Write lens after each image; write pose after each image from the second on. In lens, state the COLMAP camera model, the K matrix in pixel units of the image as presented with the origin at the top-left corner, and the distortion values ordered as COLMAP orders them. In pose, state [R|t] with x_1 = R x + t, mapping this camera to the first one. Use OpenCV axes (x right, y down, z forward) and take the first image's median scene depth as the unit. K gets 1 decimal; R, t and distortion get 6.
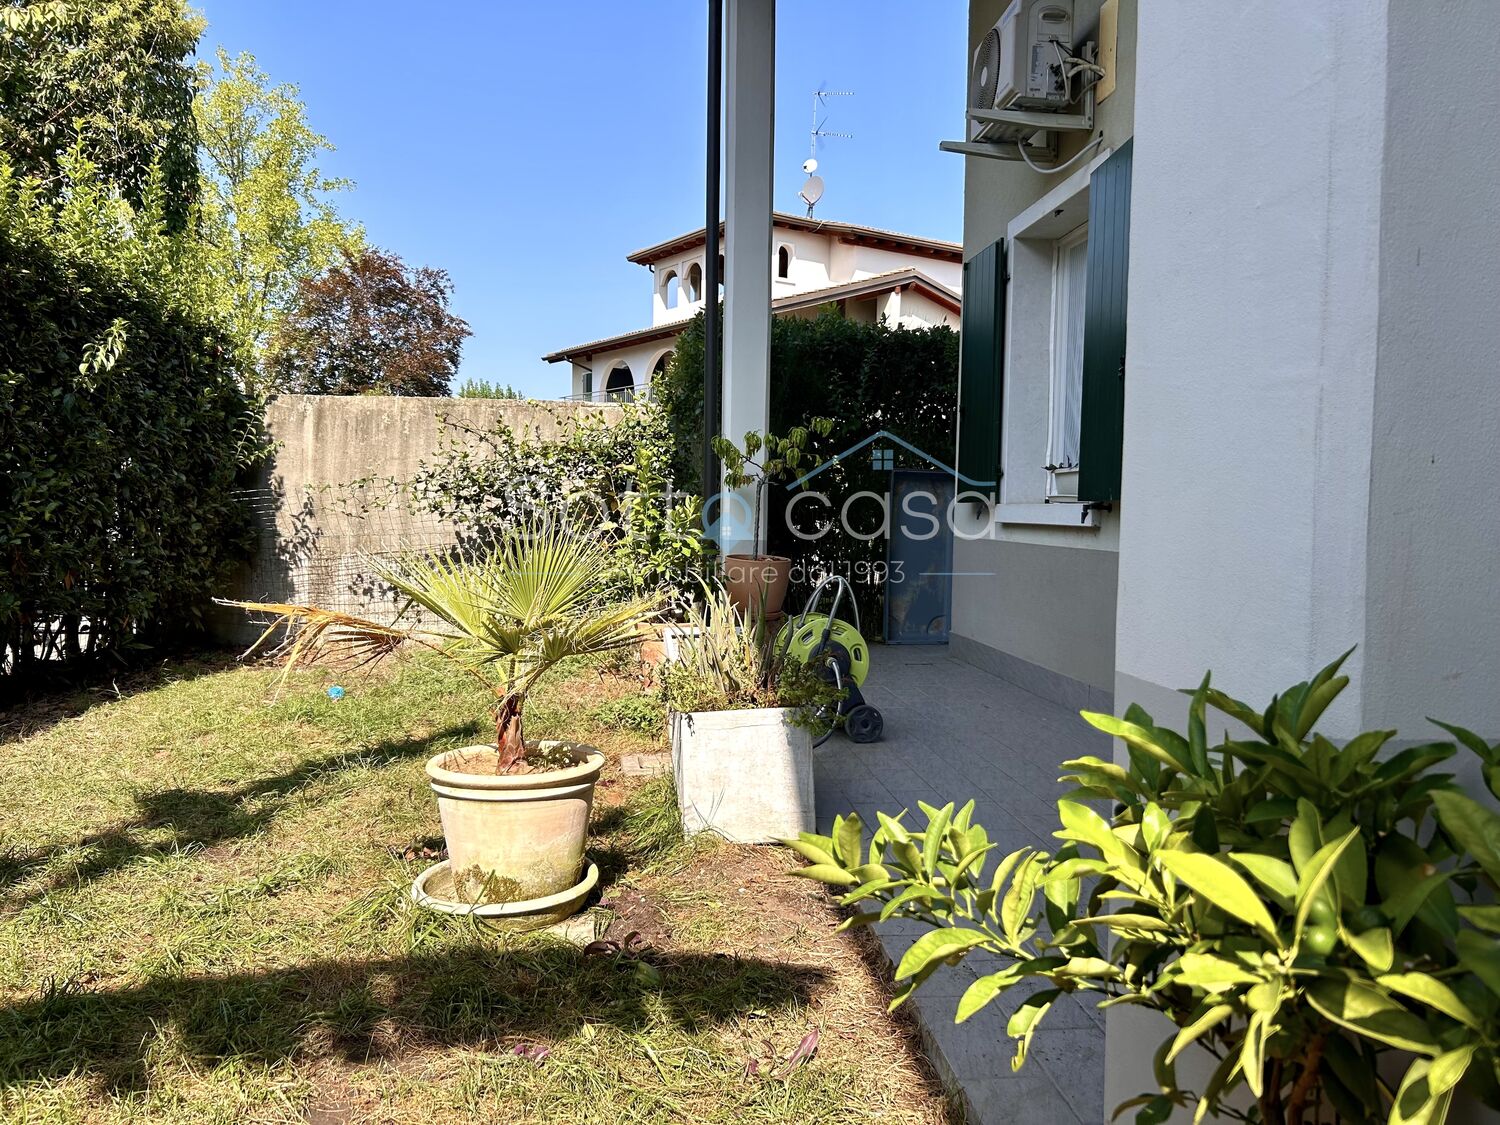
lens RADIAL K [[1130.7, 0, 741.8], [0, 1130.7, 555.9], [0, 0, 1]] dist [0.043758, -0.051414]
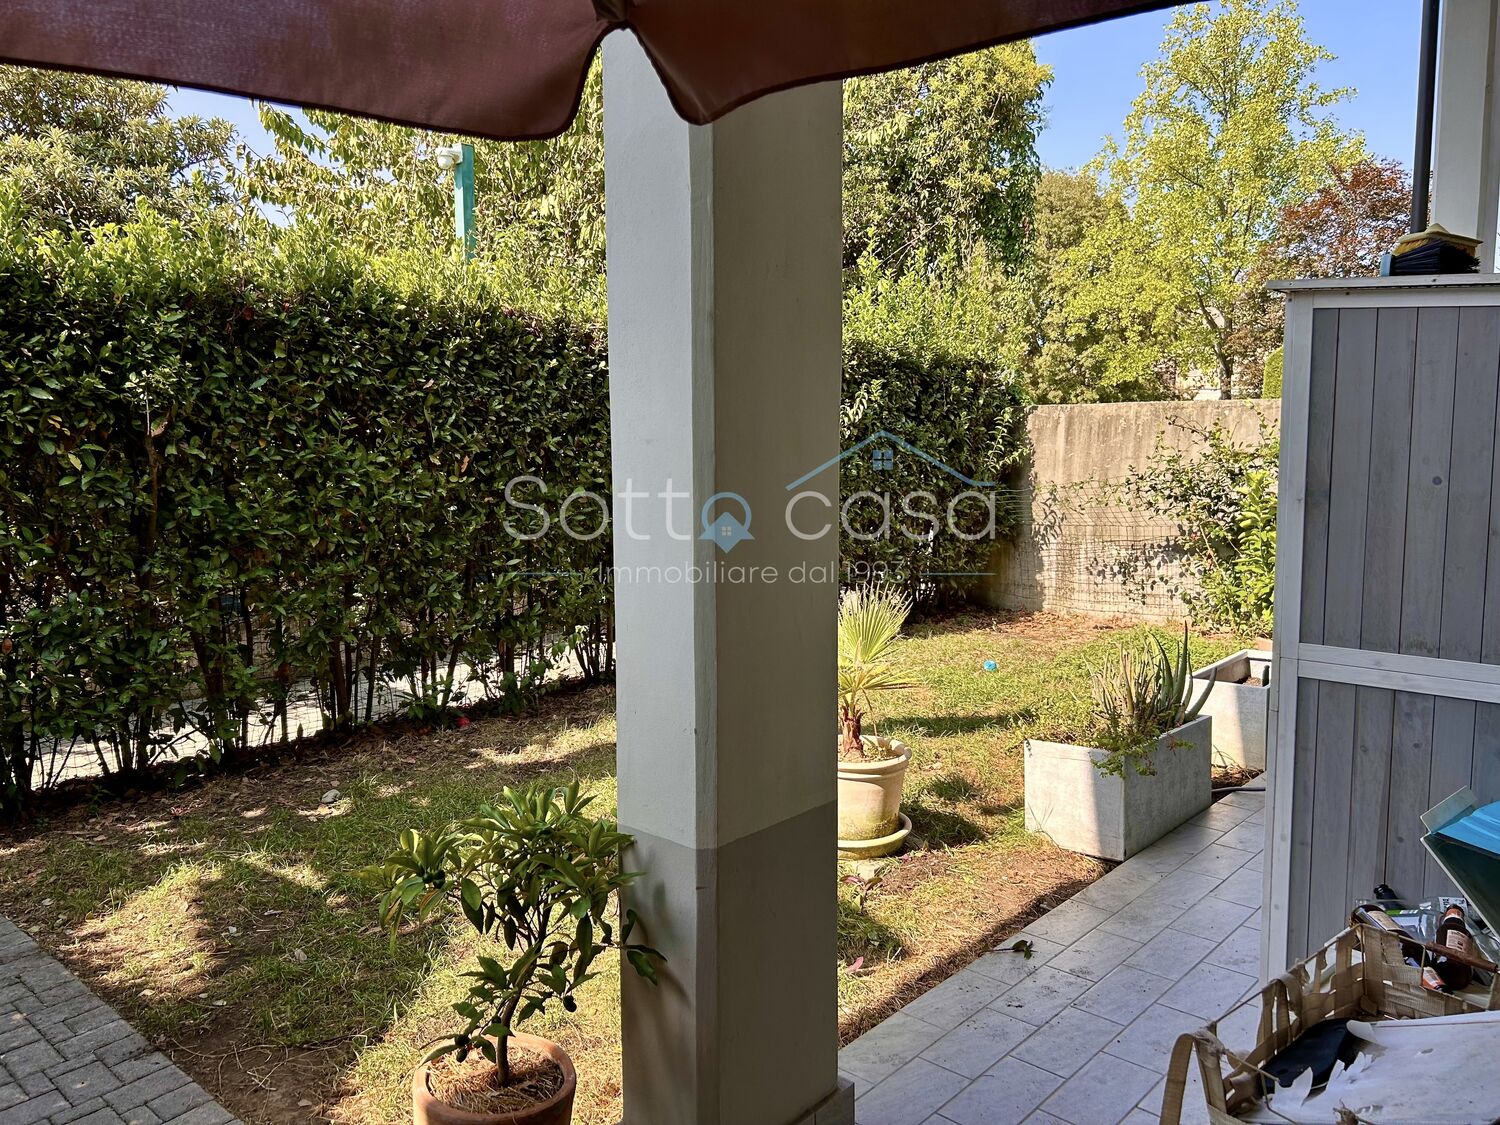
lens RADIAL K [[1130.7, 0, 737.4], [0, 1130.7, 572.8], [0, 0, 1]] dist [0.043758, -0.051414]
pose [[0.662125, 0.080048, -0.745106, 0.286772], [-0.017492, 0.995659, 0.091422, -0.068265], [0.749189, -0.047499, 0.660651, -0.041750]]
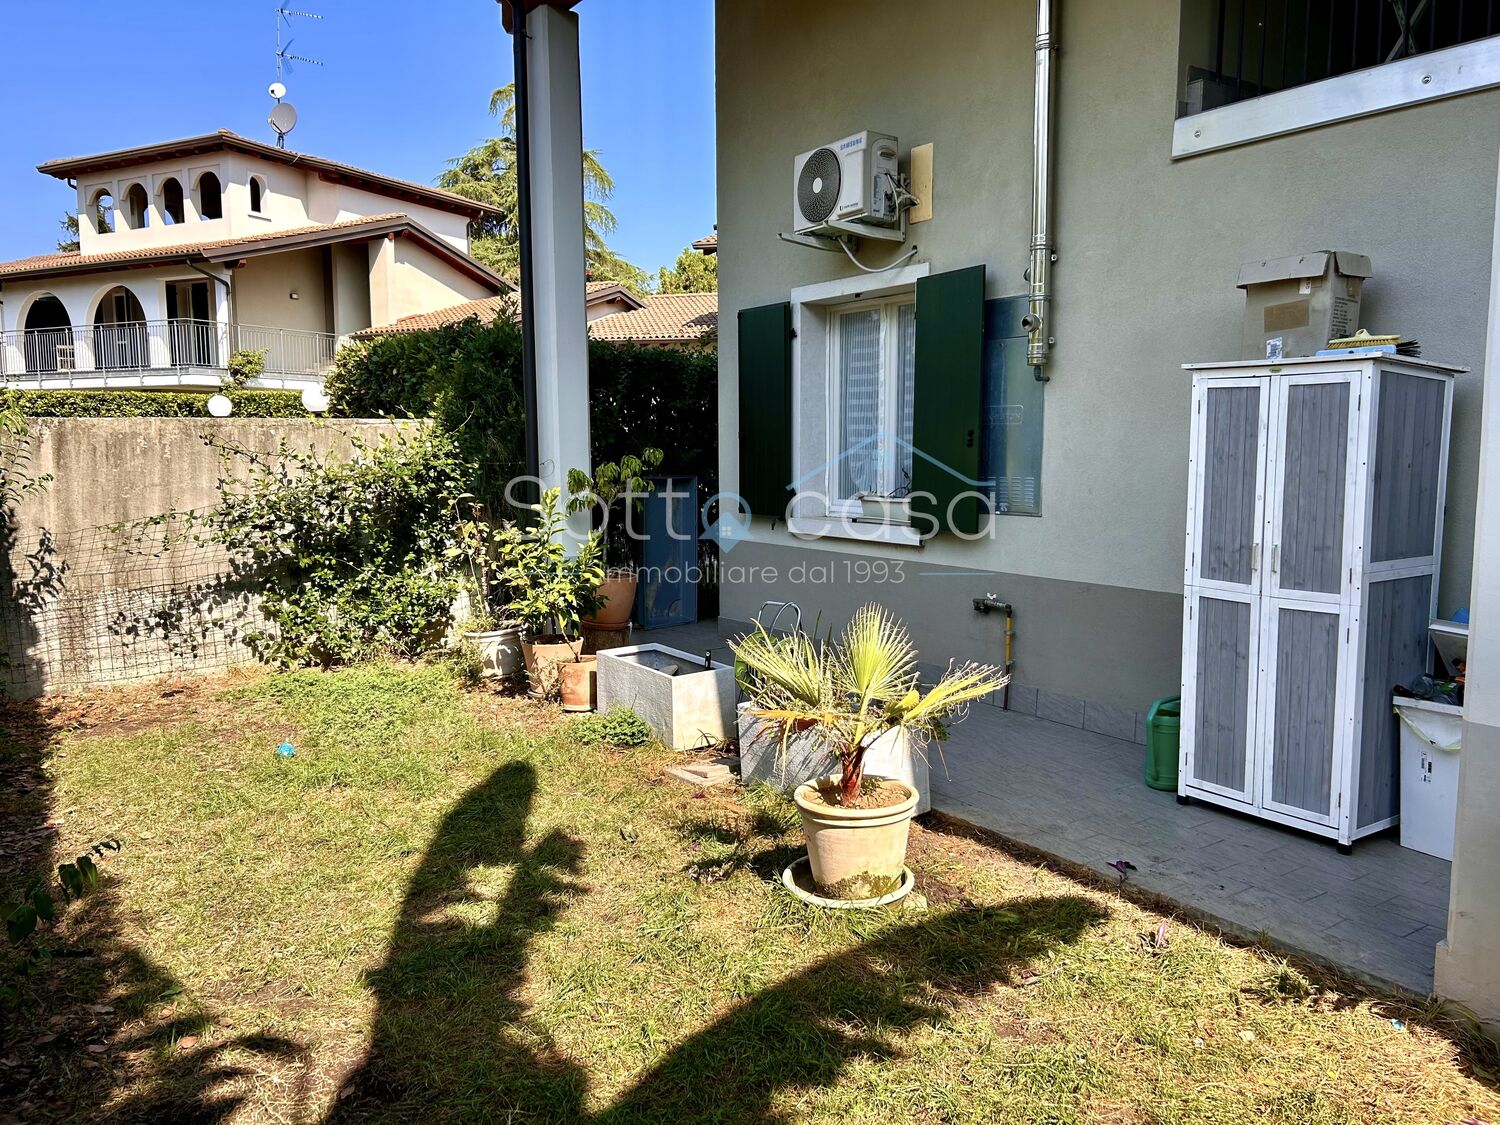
lens RADIAL K [[1130.7, 0, 751.7], [0, 1130.7, 566.4], [0, 0, 1]] dist [0.043758, -0.051414]
pose [[0.874398, -0.070513, 0.480058, -0.331155], [0.037825, 0.996279, 0.077441, -0.073012], [-0.483733, -0.049556, 0.873812, -0.049282]]
